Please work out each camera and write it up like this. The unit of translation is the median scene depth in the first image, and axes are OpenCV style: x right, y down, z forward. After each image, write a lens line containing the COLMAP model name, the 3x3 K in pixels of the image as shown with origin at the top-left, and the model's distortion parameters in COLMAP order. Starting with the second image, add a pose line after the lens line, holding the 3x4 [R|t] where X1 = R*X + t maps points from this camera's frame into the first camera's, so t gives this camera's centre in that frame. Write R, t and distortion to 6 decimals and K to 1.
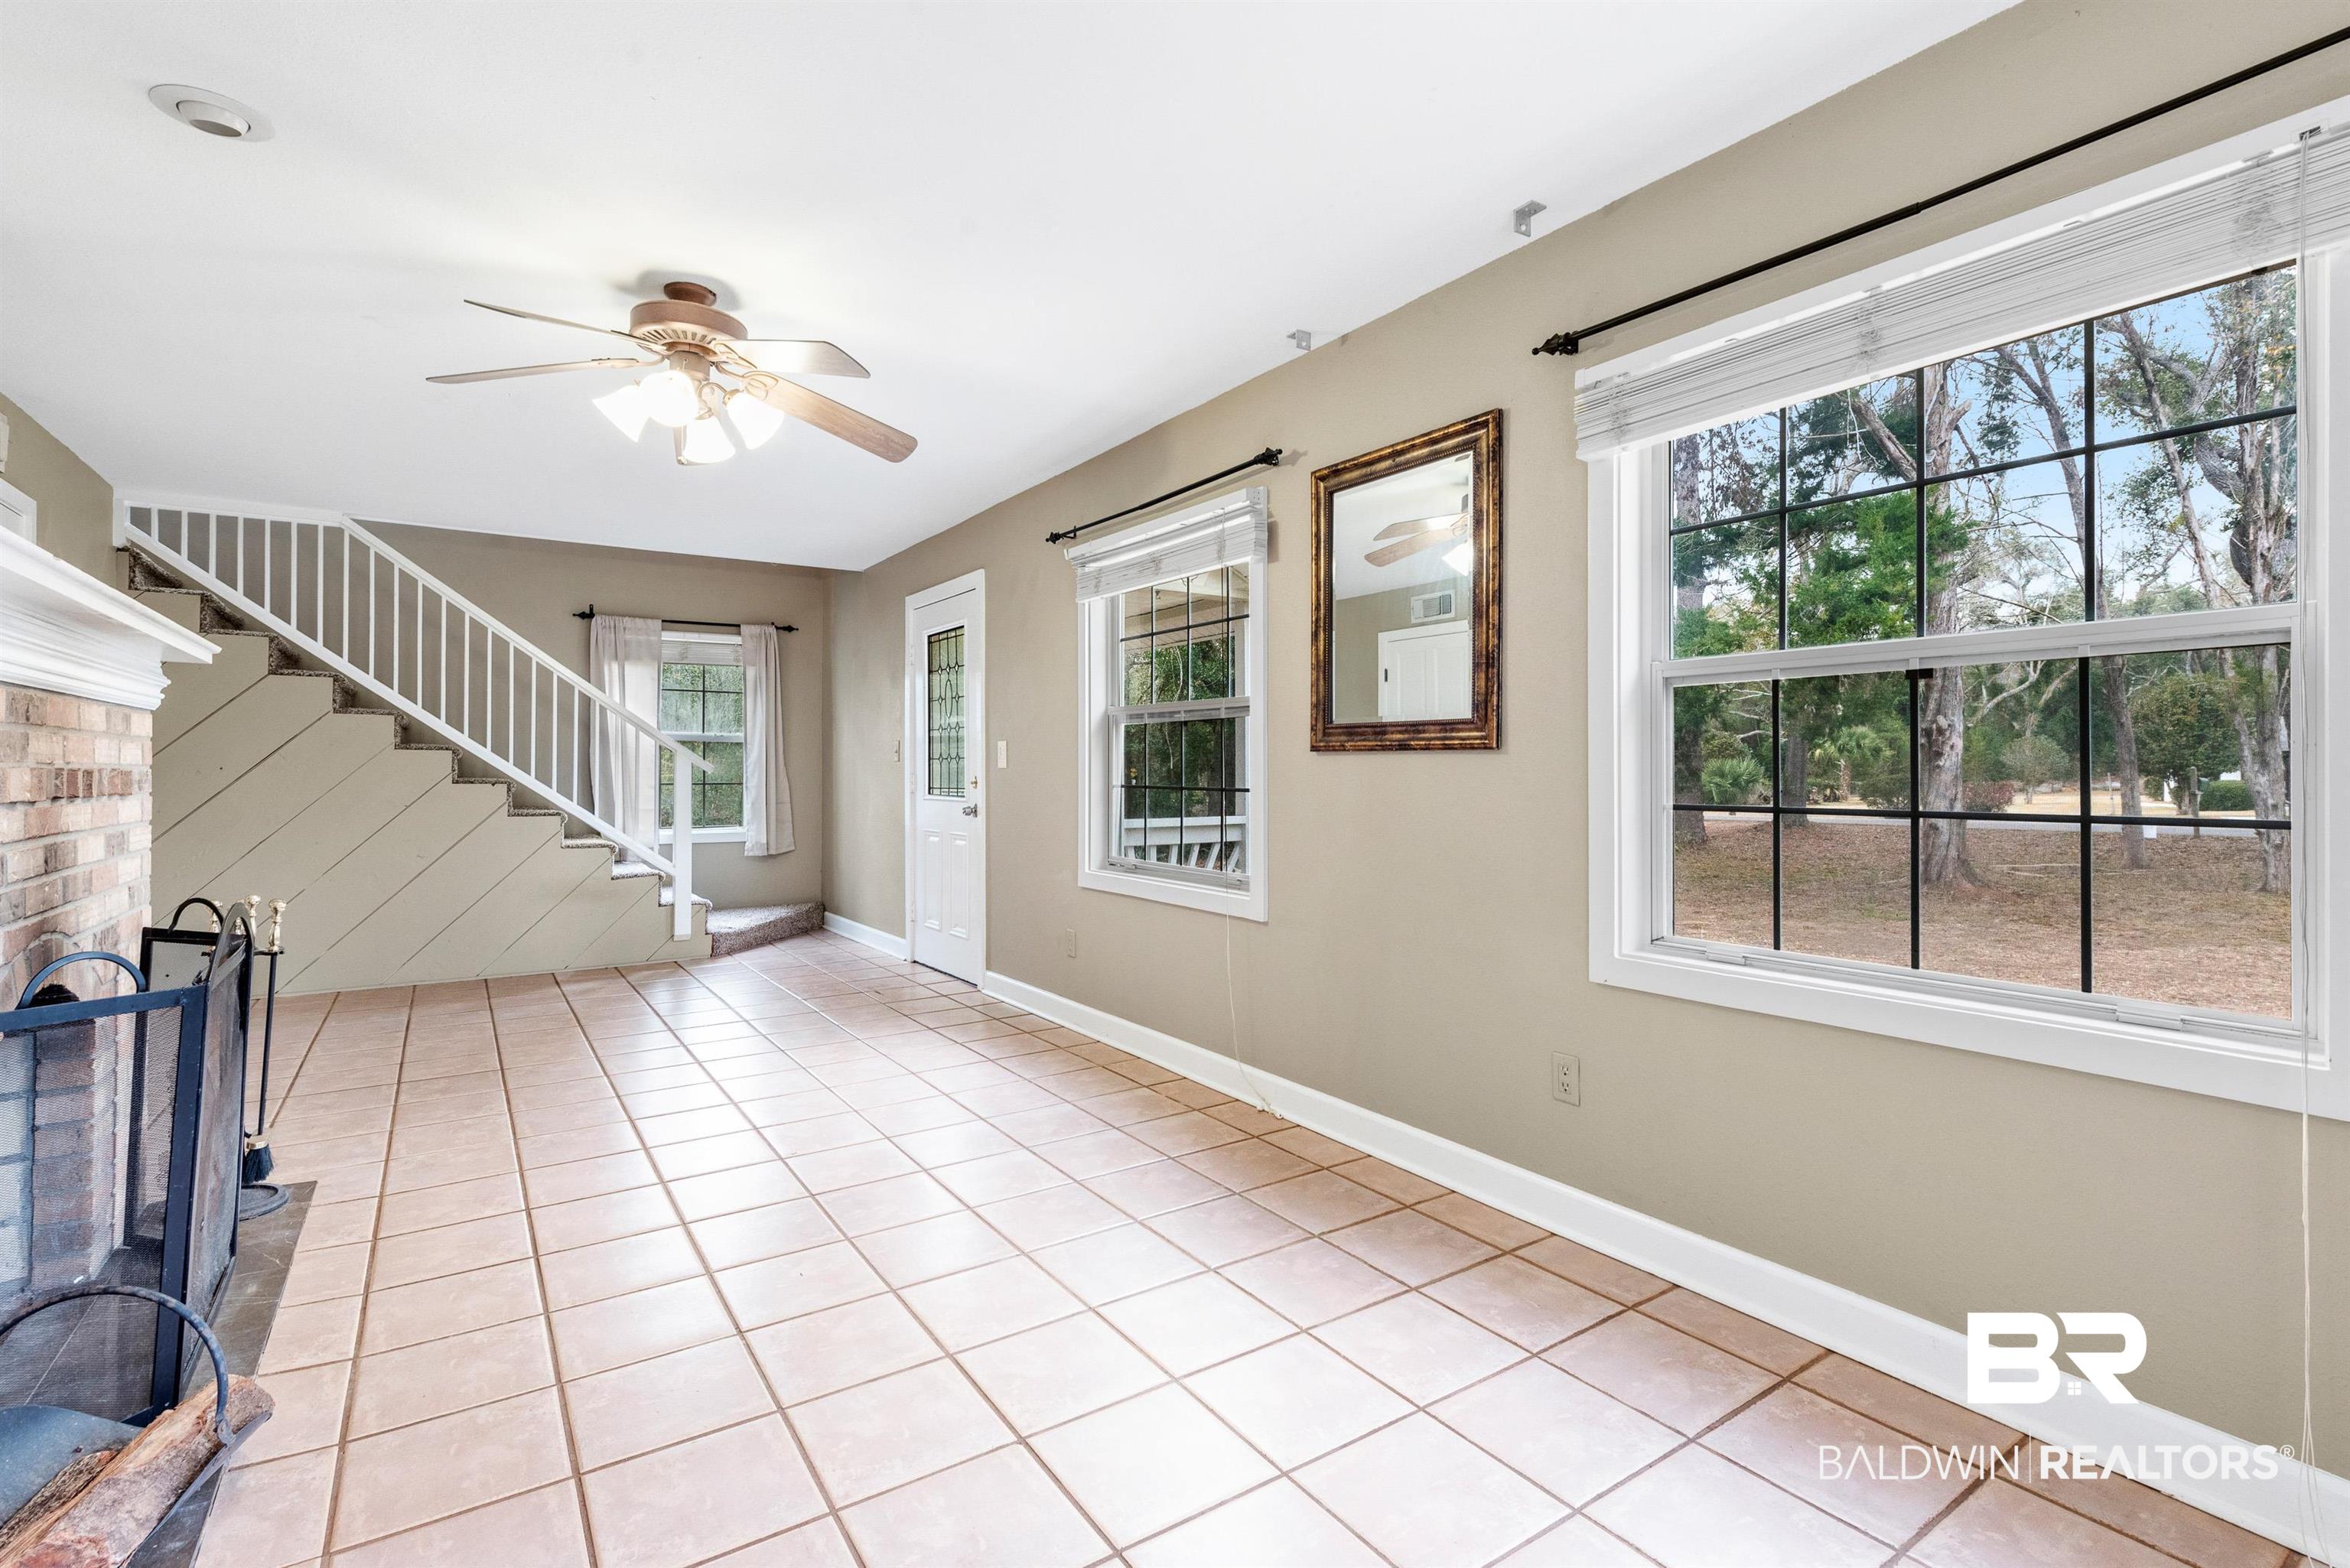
lens RADIAL K [[1078.6, 0, 1189.6], [0, 1078.6, 773.8], [0, 0, 1]] dist [0.005429, -0.001310]
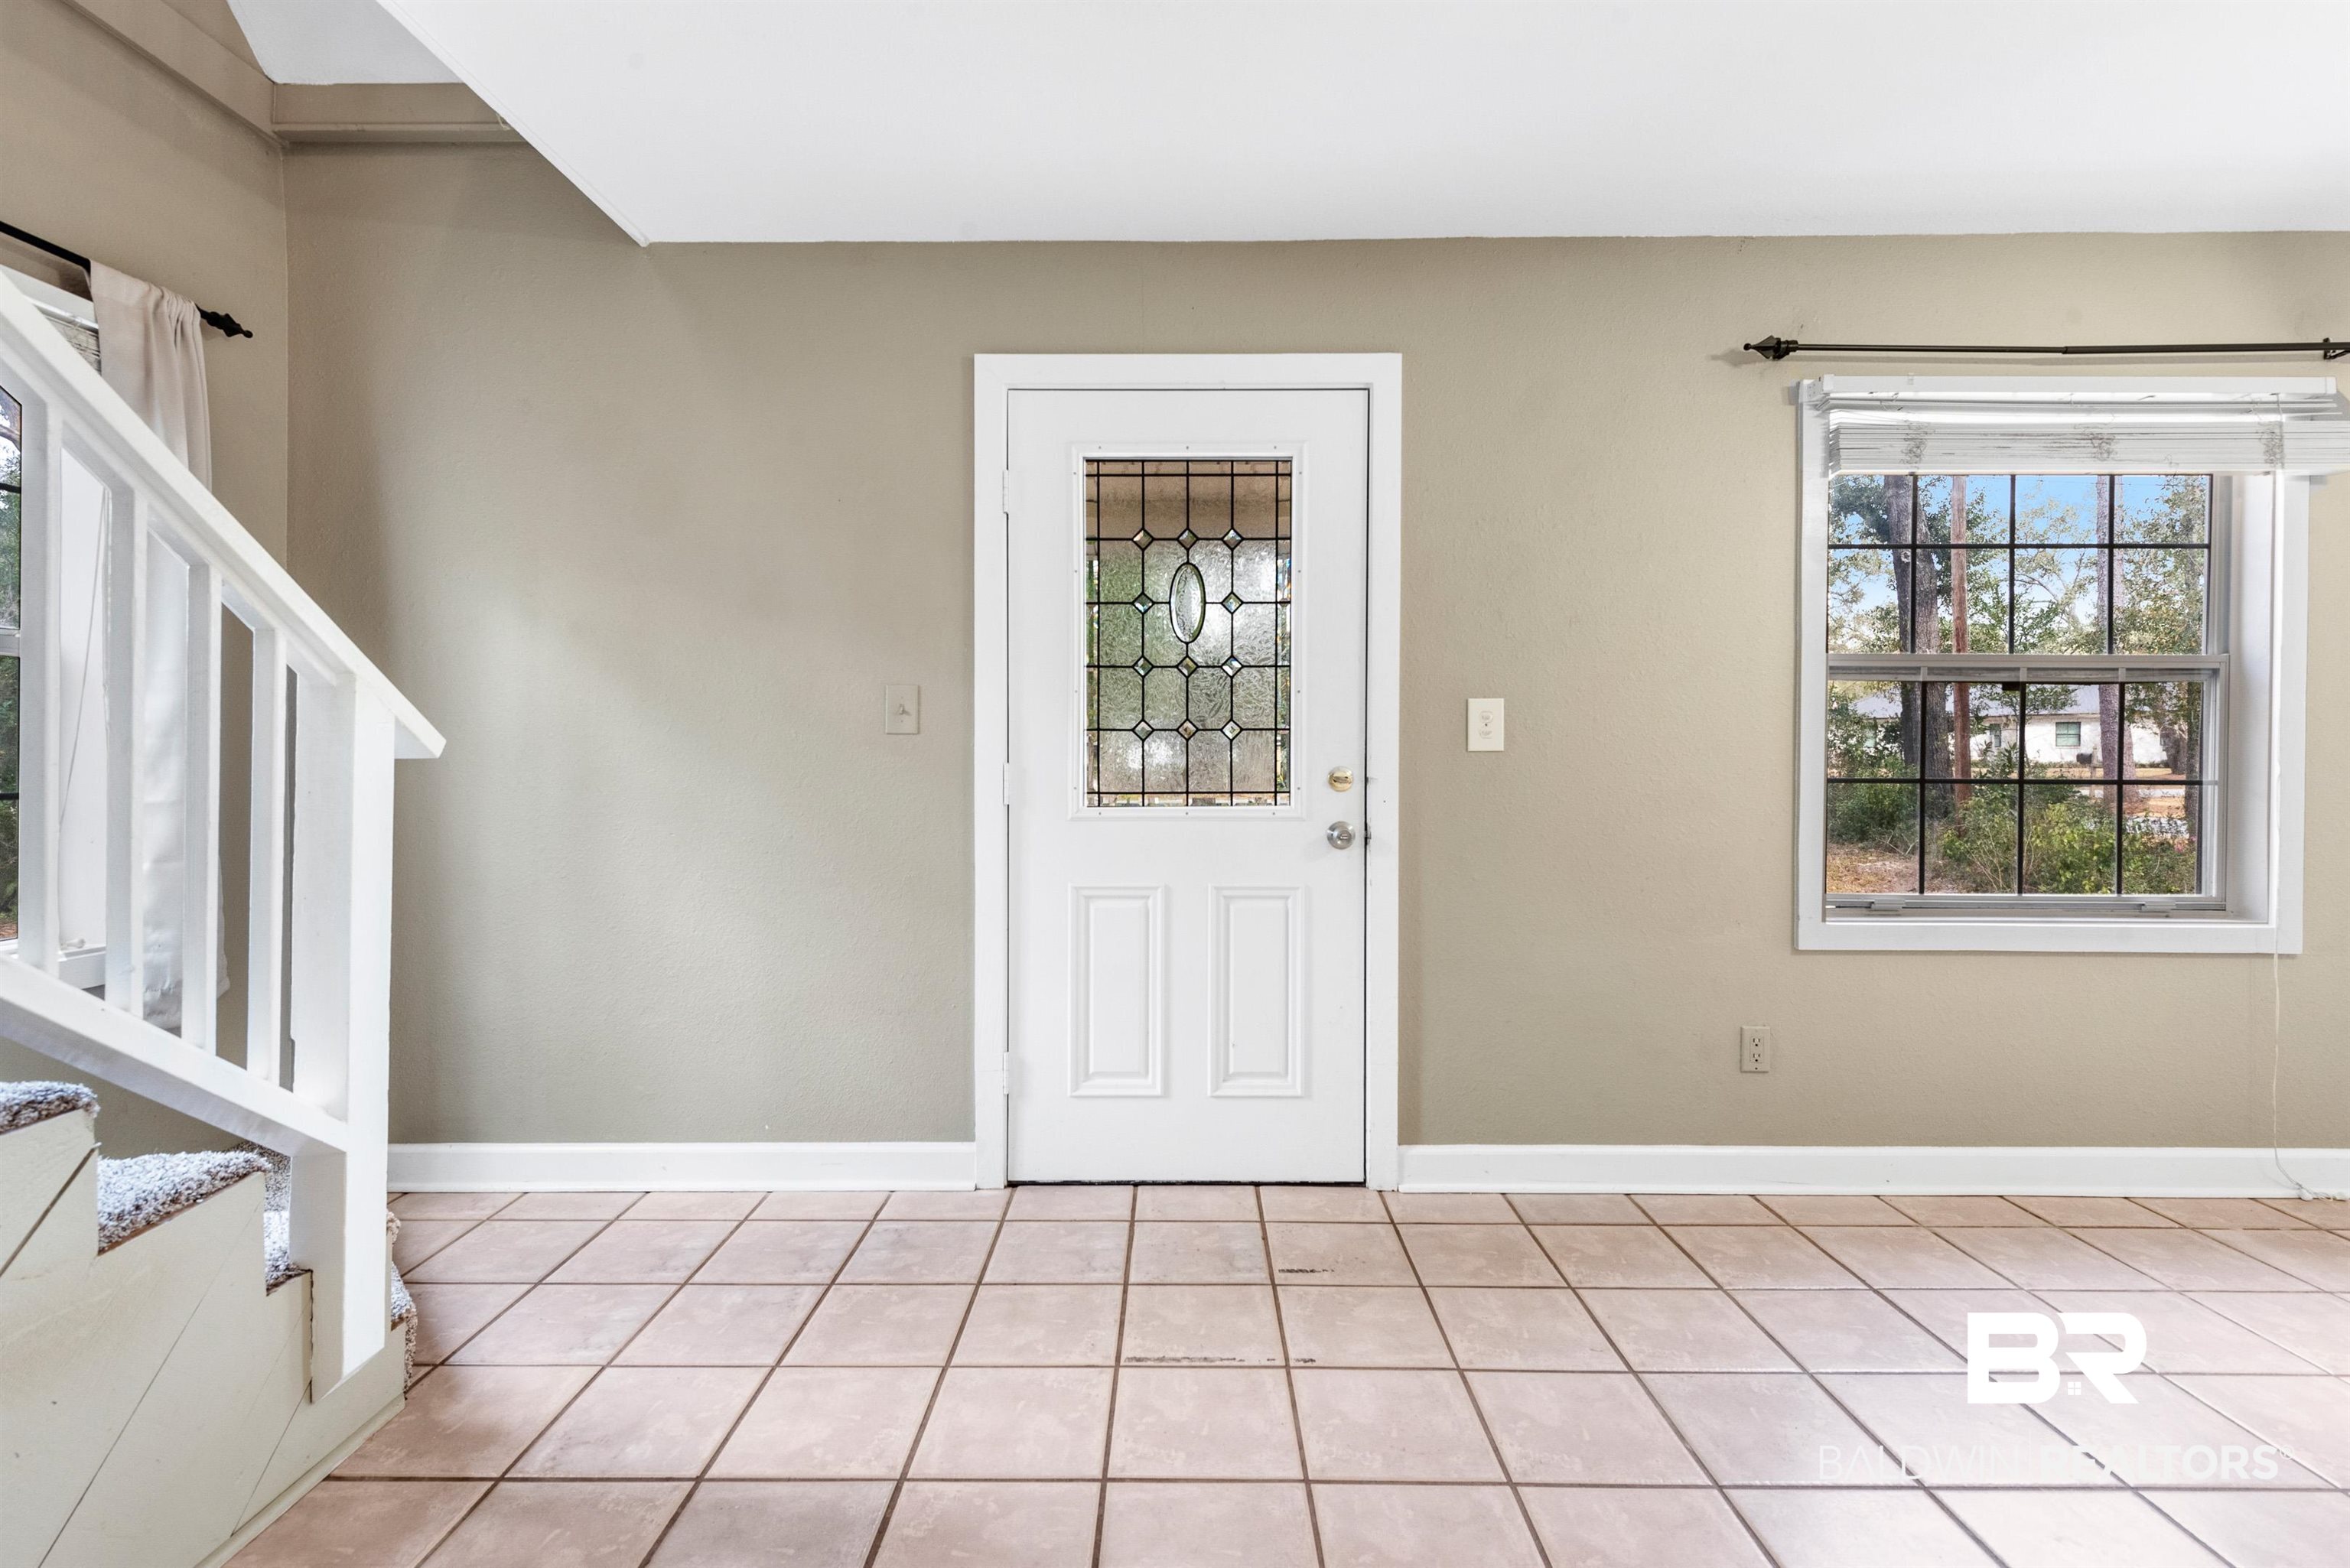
lens RADIAL K [[1089.5, 0, 1169.3], [0, 1089.5, 769.0], [0, 0, 1]] dist [0.009354, -0.003811]
pose [[0.575002, -0.008851, 0.818104, -0.697987], [0.001339, 0.999950, 0.009877, -0.001393], [-0.818151, -0.004584, 0.574985, 0.825056]]
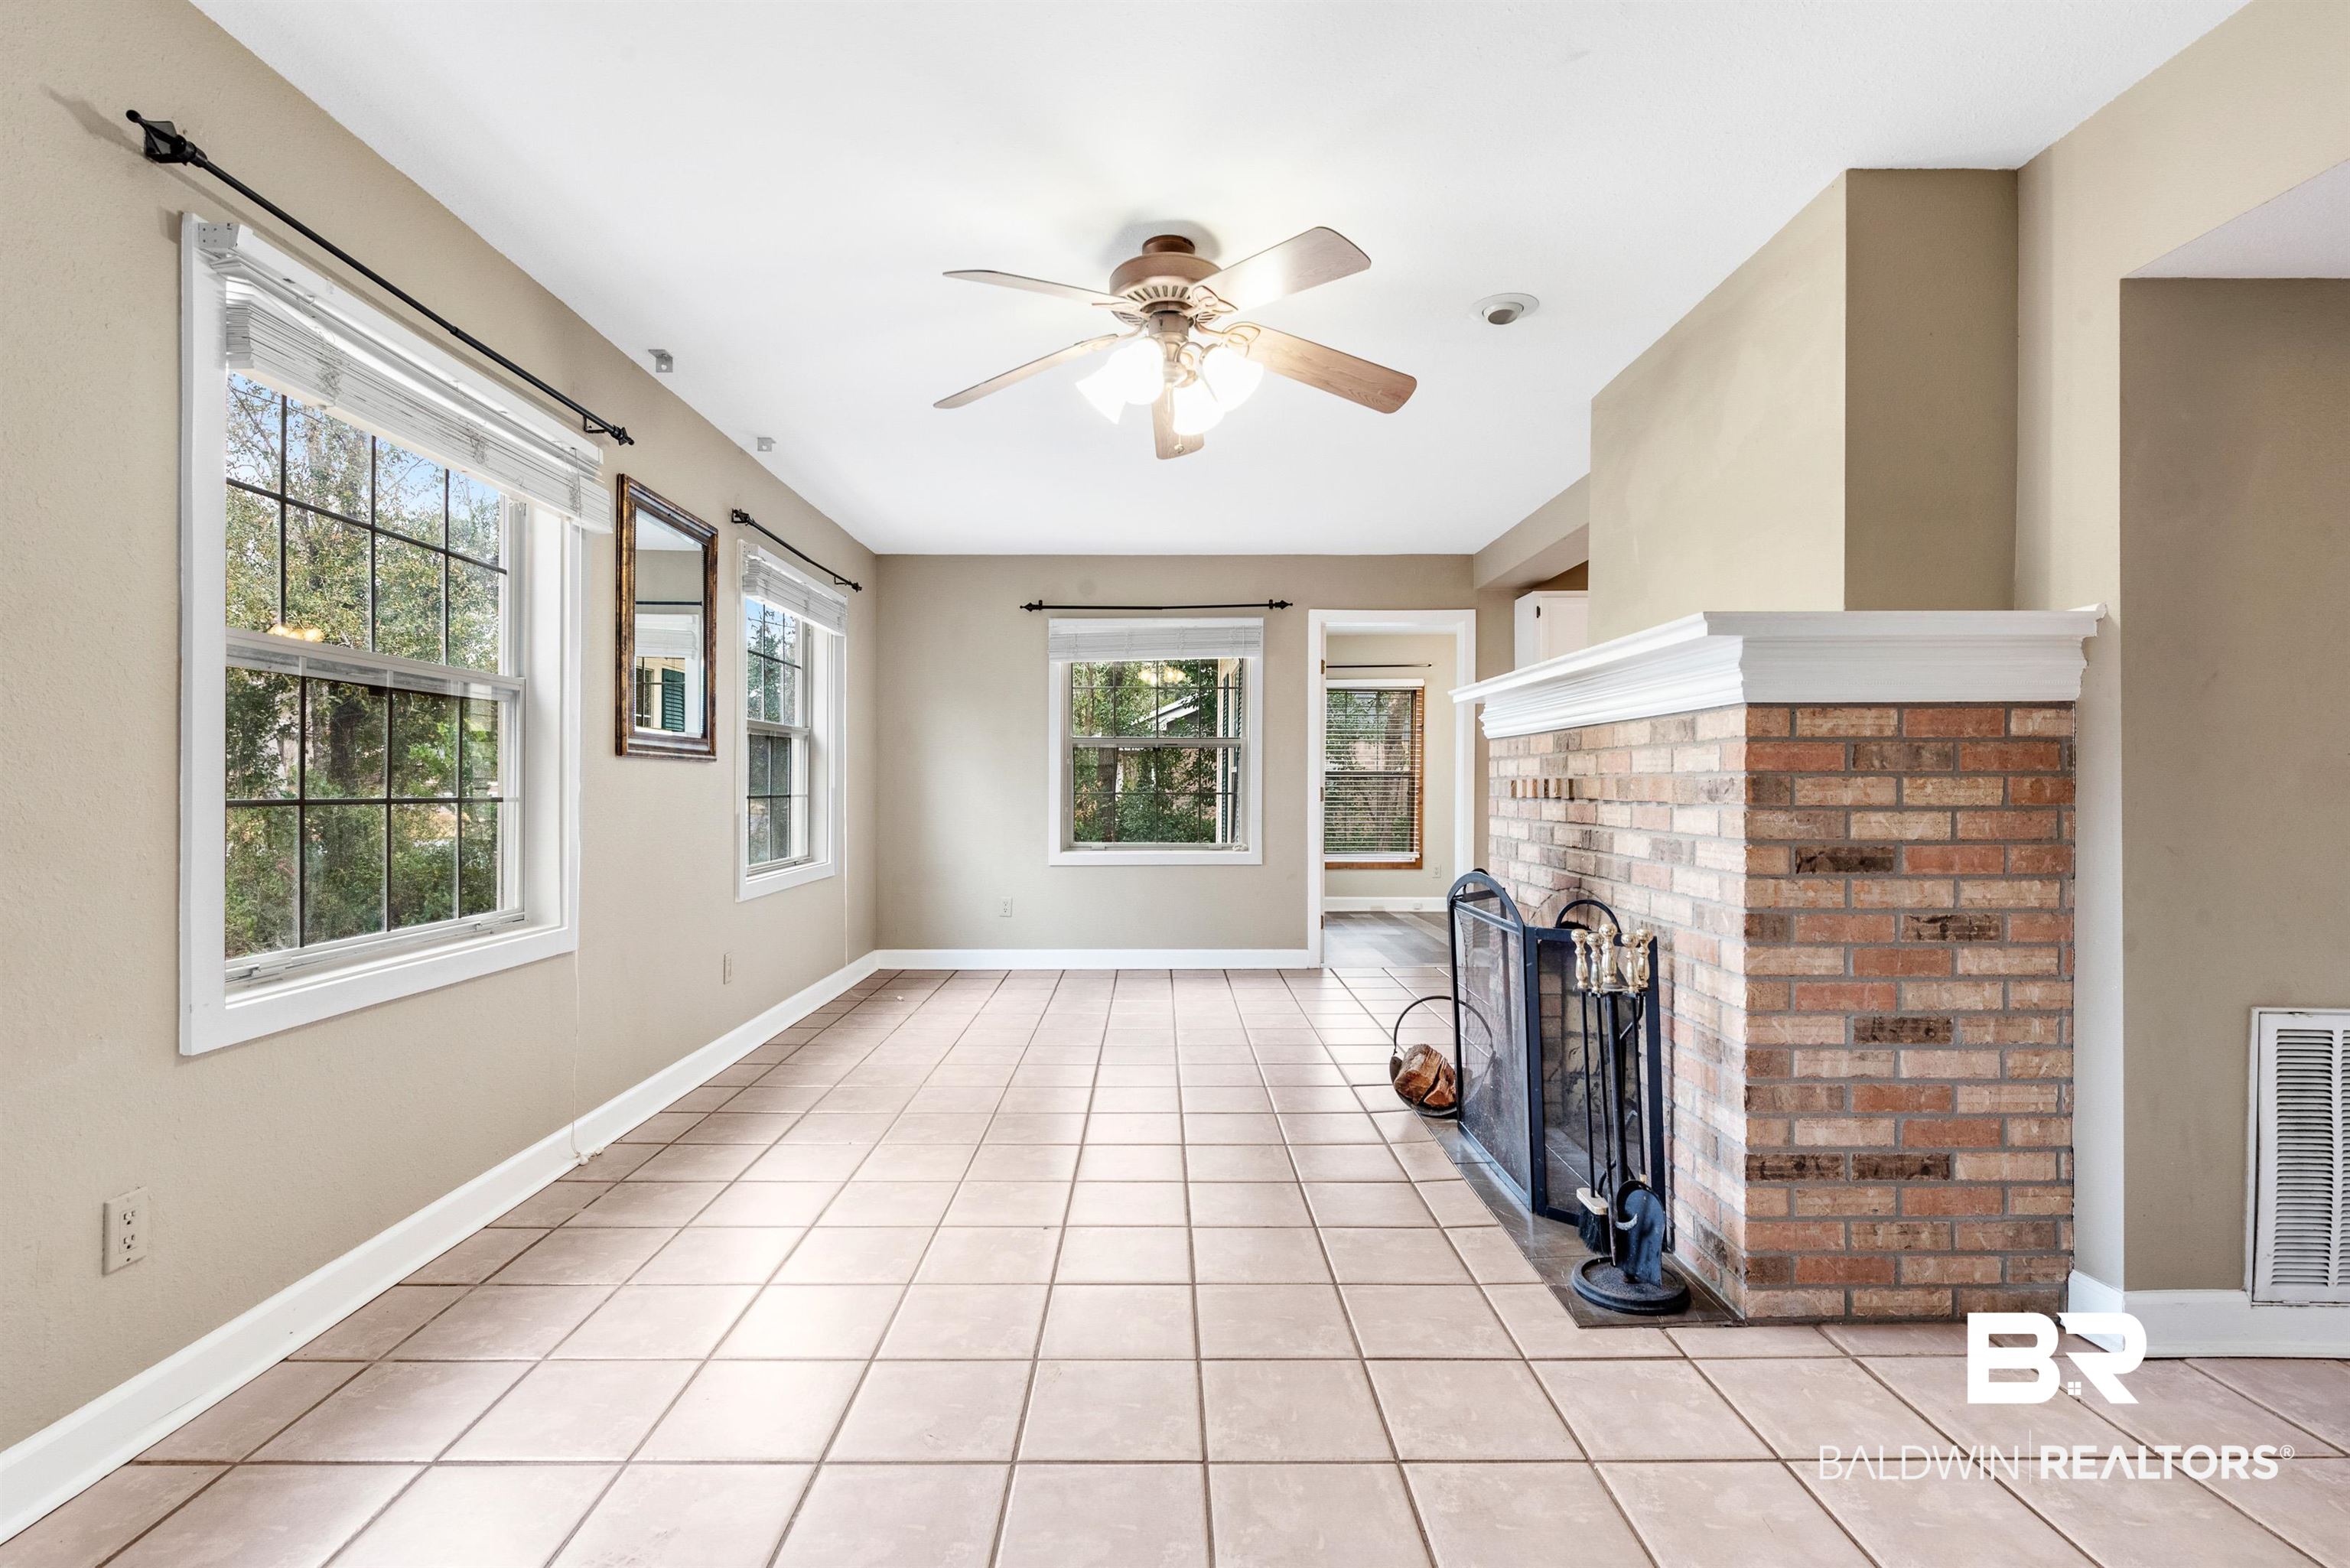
lens RADIAL K [[1089.5, 0, 1164.8], [0, 1089.5, 788.0], [0, 0, 1]] dist [0.009354, -0.003811]
pose [[-0.828528, -0.005777, 0.559918, -0.553675], [-0.004240, 0.999983, 0.004043, 0.001589], [-0.559932, 0.000976, -0.828538, 0.997586]]
